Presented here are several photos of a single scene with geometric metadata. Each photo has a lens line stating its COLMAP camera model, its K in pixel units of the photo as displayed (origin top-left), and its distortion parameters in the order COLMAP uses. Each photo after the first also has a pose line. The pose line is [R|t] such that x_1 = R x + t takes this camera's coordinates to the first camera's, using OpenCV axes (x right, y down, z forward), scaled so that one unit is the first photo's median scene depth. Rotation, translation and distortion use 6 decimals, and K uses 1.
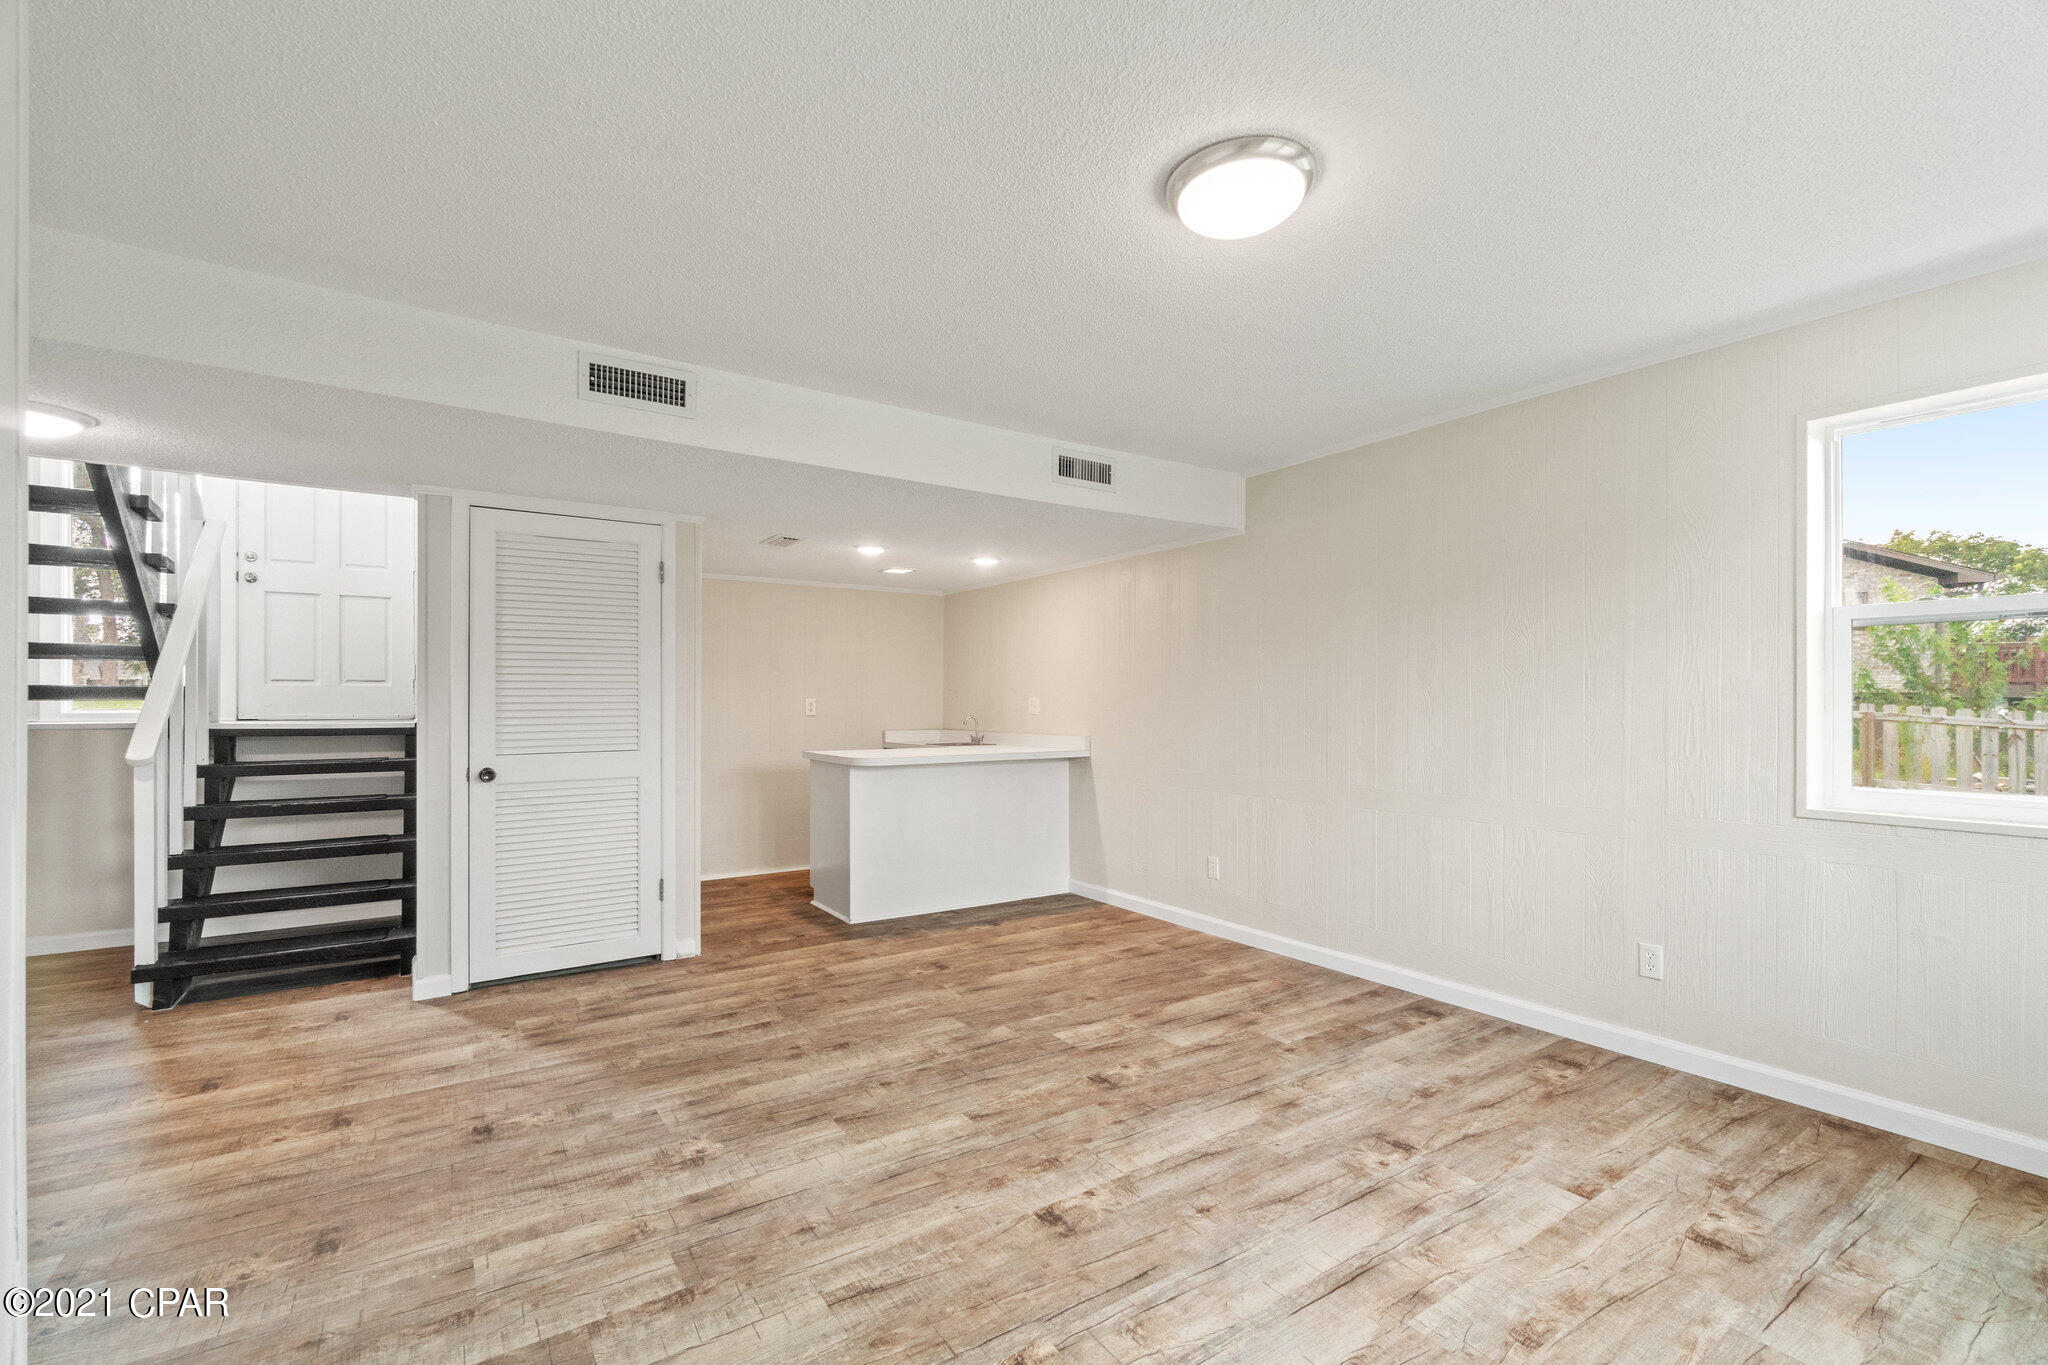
lens RADIAL K [[883.7, 0, 1027.1], [0, 883.7, 709.9], [0, 0, 1]] dist [-0.006496, 0.001873]
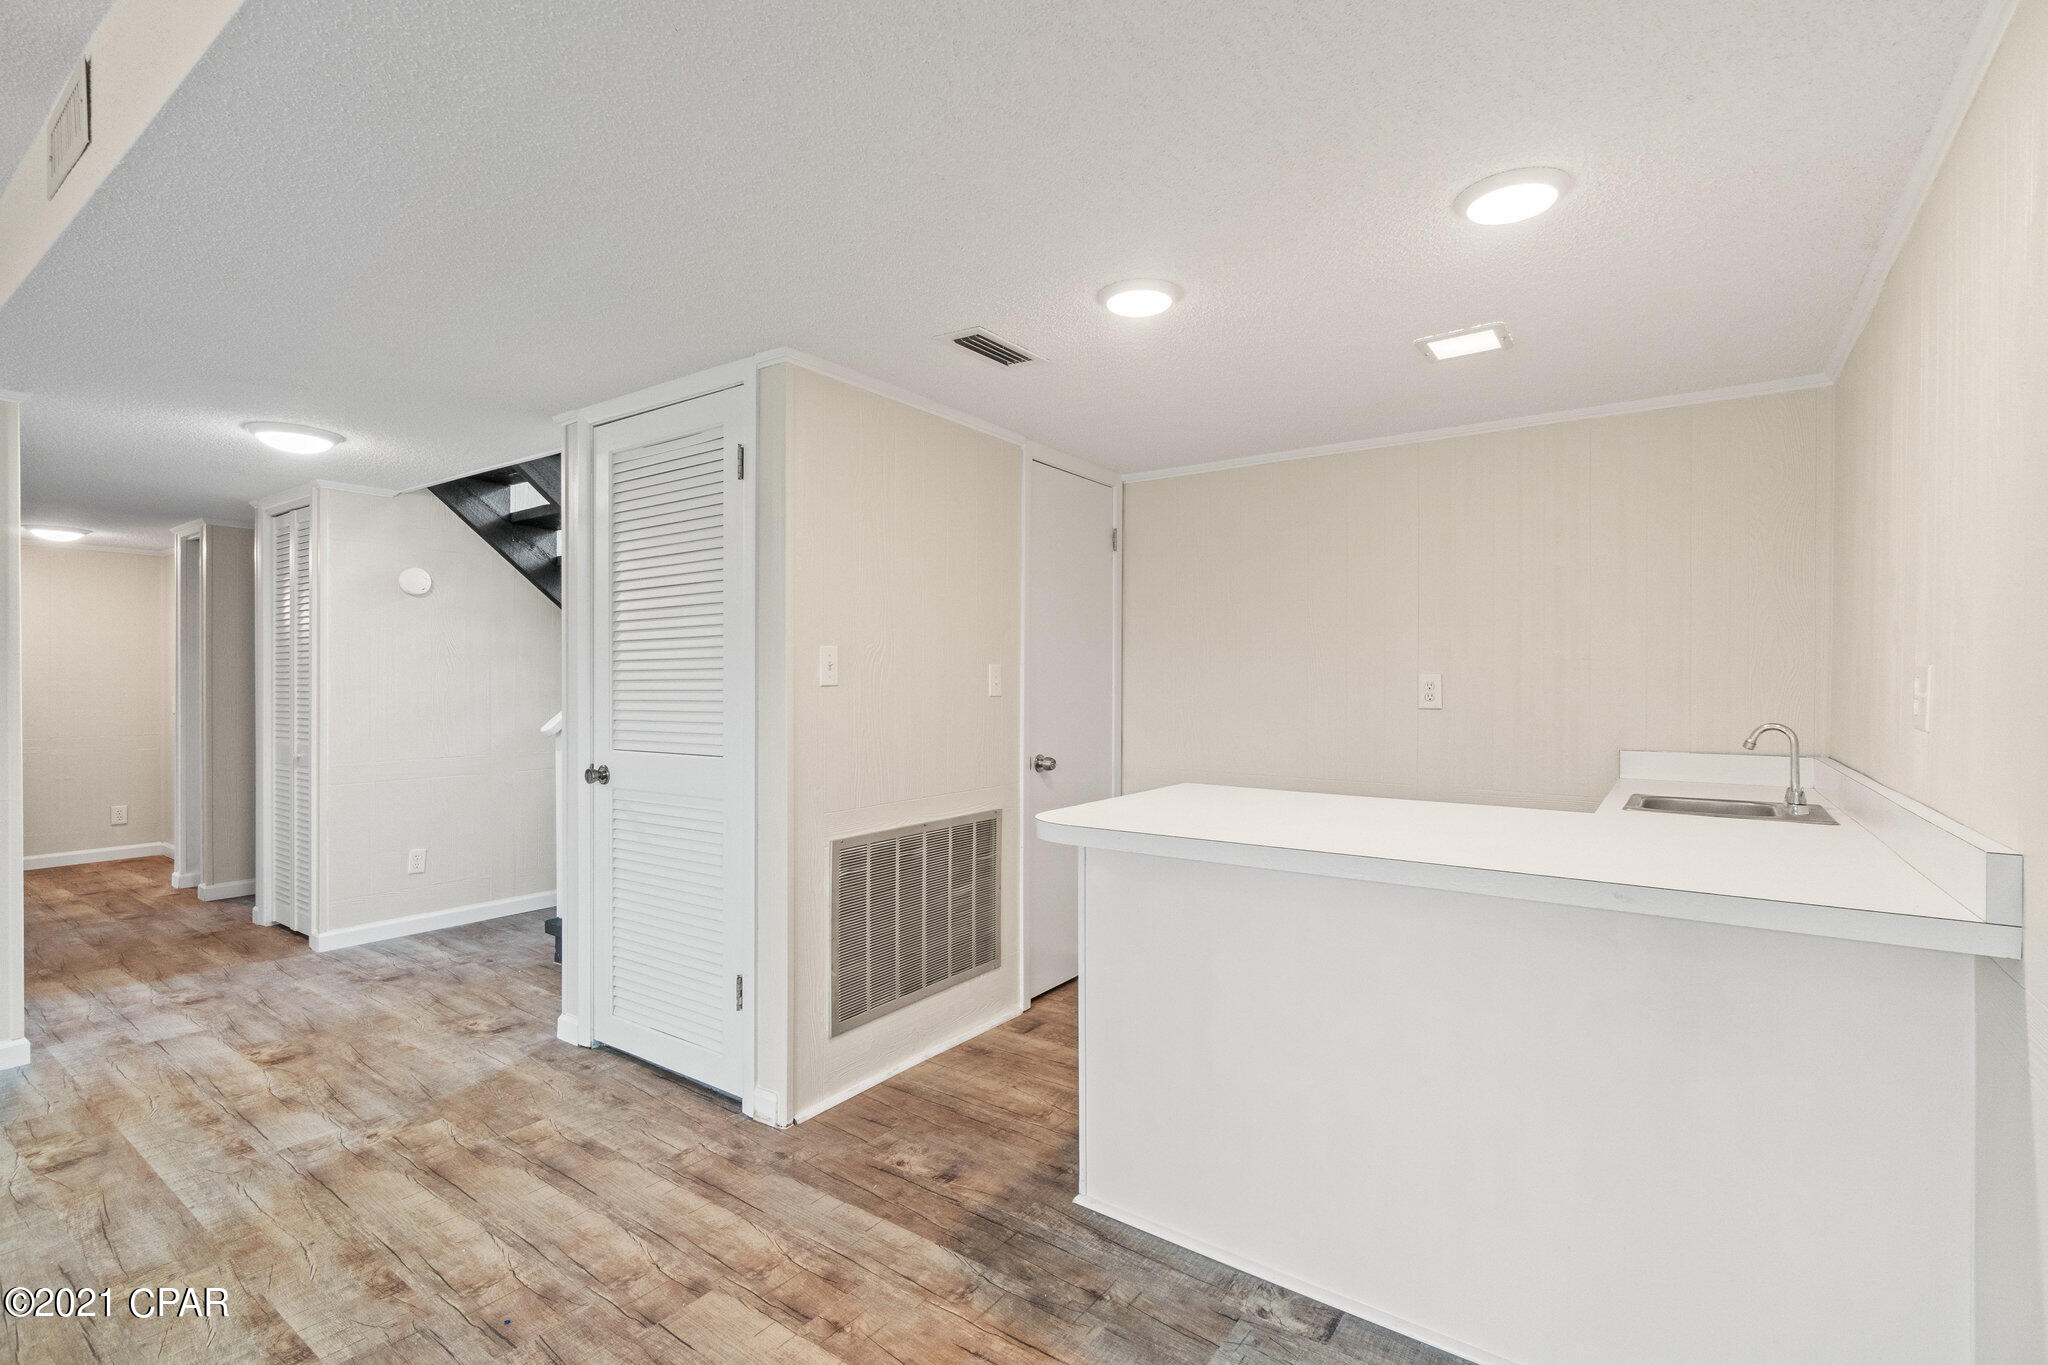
lens RADIAL K [[930.0, 0, 1039.9], [0, 930.0, 681.6], [0, 0, 1]] dist [-0.009937, 0.002529]
pose [[0.351002, 0.000464, -0.936375, 0.308415], [-0.008944, 0.999956, -0.002857, -0.008286], [0.936332, 0.009377, 0.350991, 1.213158]]
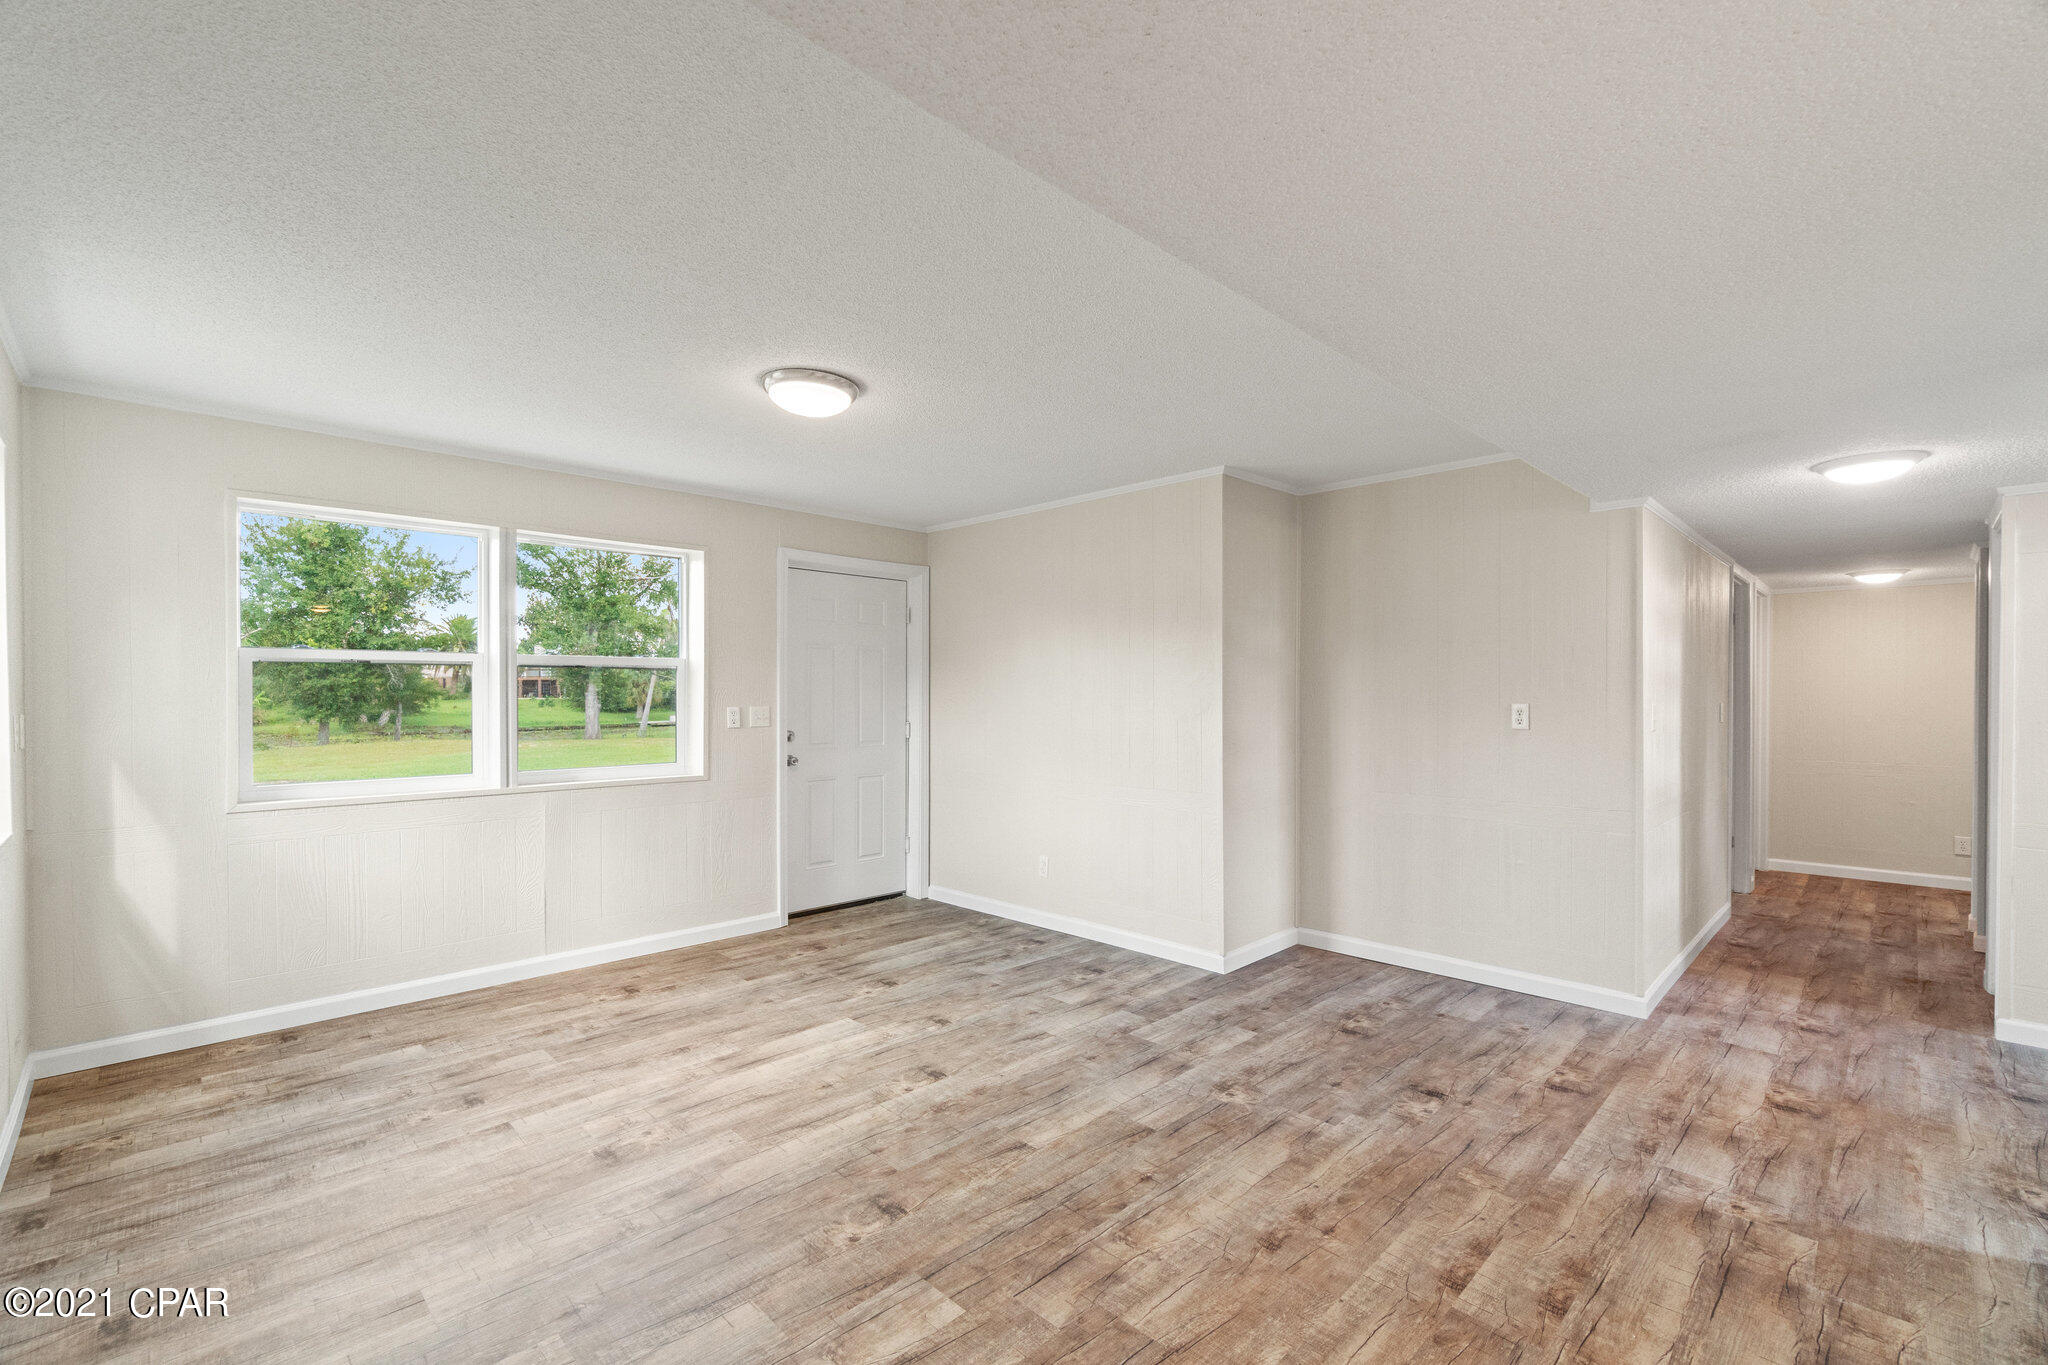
lens RADIAL K [[883.7, 0, 1016.0], [0, 883.7, 683.3], [0, 0, 1]] dist [-0.006496, 0.001873]
pose [[-0.984573, -0.003774, -0.174935, 0.096877], [-0.003377, 0.999991, -0.002564, -0.043746], [0.174943, -0.001934, -0.984577, 1.549675]]
